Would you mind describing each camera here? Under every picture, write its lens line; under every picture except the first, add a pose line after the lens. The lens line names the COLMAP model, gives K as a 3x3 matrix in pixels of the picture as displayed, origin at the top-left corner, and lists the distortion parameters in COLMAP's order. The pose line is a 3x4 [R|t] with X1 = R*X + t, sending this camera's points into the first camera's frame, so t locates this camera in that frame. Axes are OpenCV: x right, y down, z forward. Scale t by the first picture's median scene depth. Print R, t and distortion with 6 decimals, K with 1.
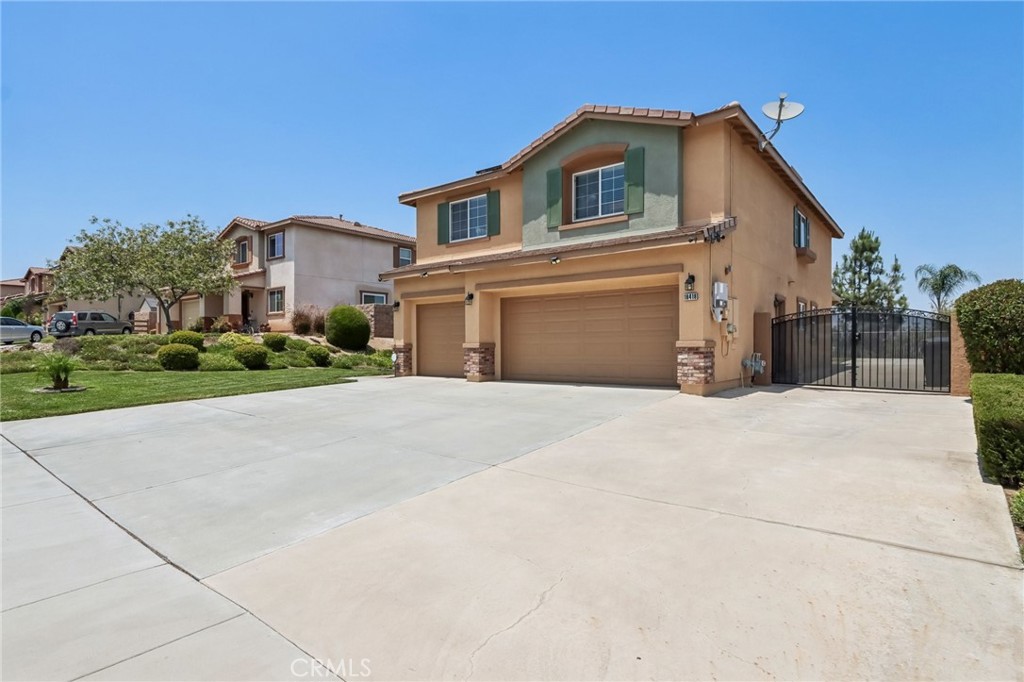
lens RADIAL K [[549.0, 0, 511.9], [0, 549.0, 339.9], [0, 0, 1]] dist [0.000903, 0.000252]
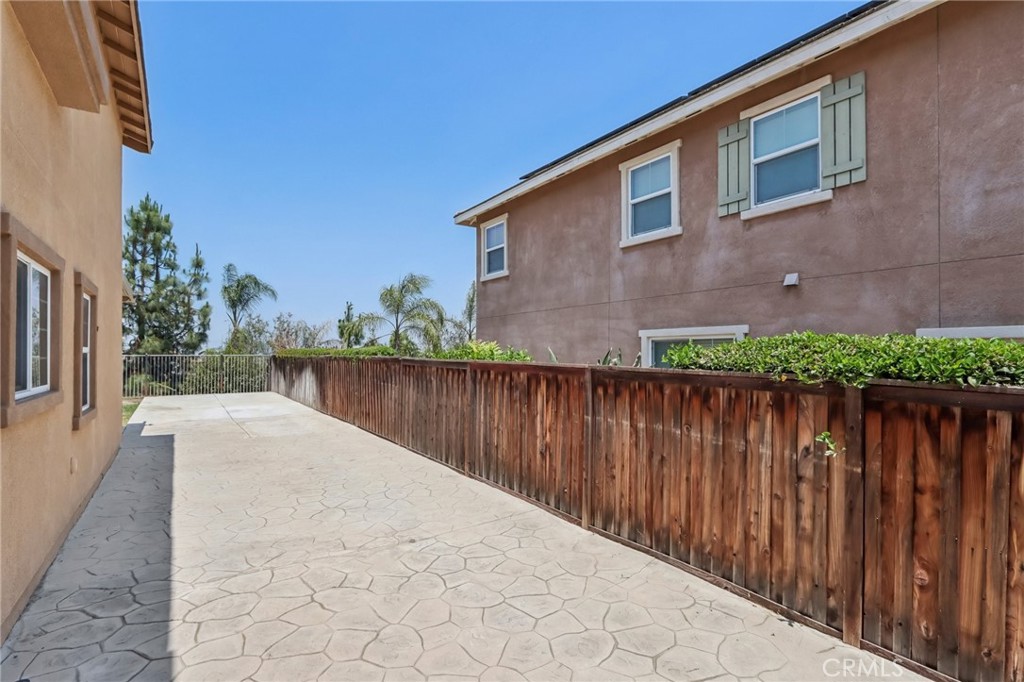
lens RADIAL K [[483.3, 0, 508.1], [0, 483.3, 358.9], [0, 0, 1]] dist [0.000377, -0.000022]
pose [[0.299694, -0.010221, 0.953981, 0.225501], [0.003499, 0.999948, 0.009614, -0.012417], [-0.954029, 0.000457, 0.299714, 0.434080]]
